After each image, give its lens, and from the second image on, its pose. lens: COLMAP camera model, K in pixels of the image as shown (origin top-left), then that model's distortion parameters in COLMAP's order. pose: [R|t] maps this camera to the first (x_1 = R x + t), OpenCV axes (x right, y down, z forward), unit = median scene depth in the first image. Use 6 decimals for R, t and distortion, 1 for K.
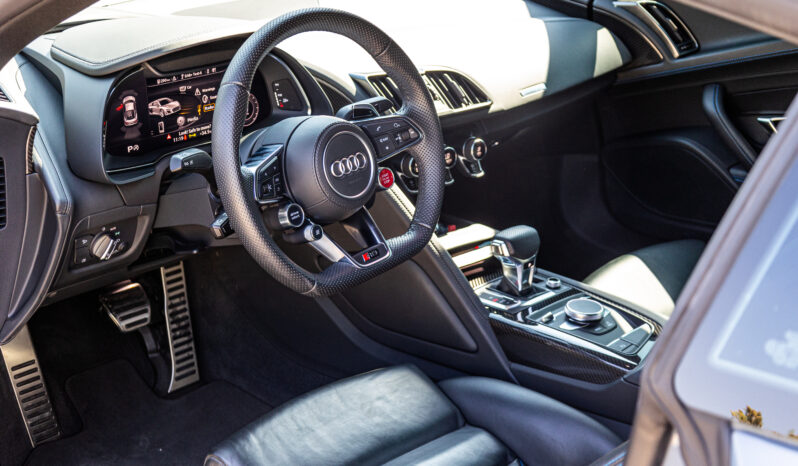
lens RADIAL K [[1424.5, 0, 399.1], [0, 1424.5, 232.5], [0, 0, 1]] dist [0.219197, 0.000000]
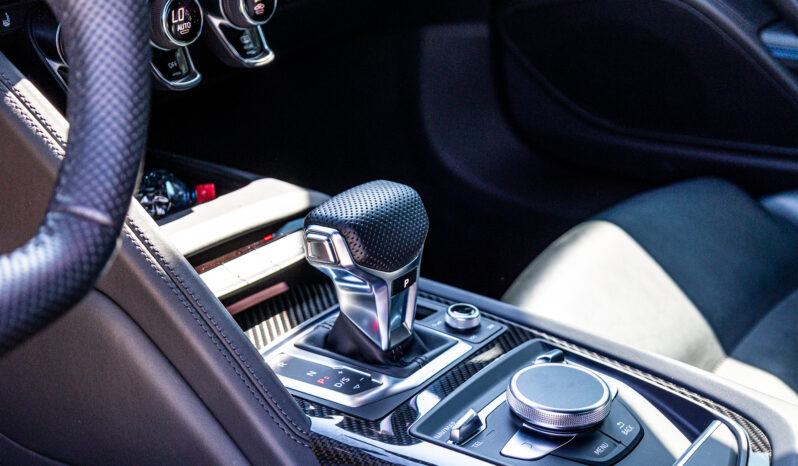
lens RADIAL K [[1613.0, 0, 398.9], [0, 1613.0, 232.9], [0, 0, 1]] dist [-0.054103, 0.000000]
pose [[0.990079, -0.064027, 0.125079, 0.035800], [0.058034, 0.997012, 0.050986, -0.012869], [-0.127970, -0.043221, 0.990836, 0.565264]]
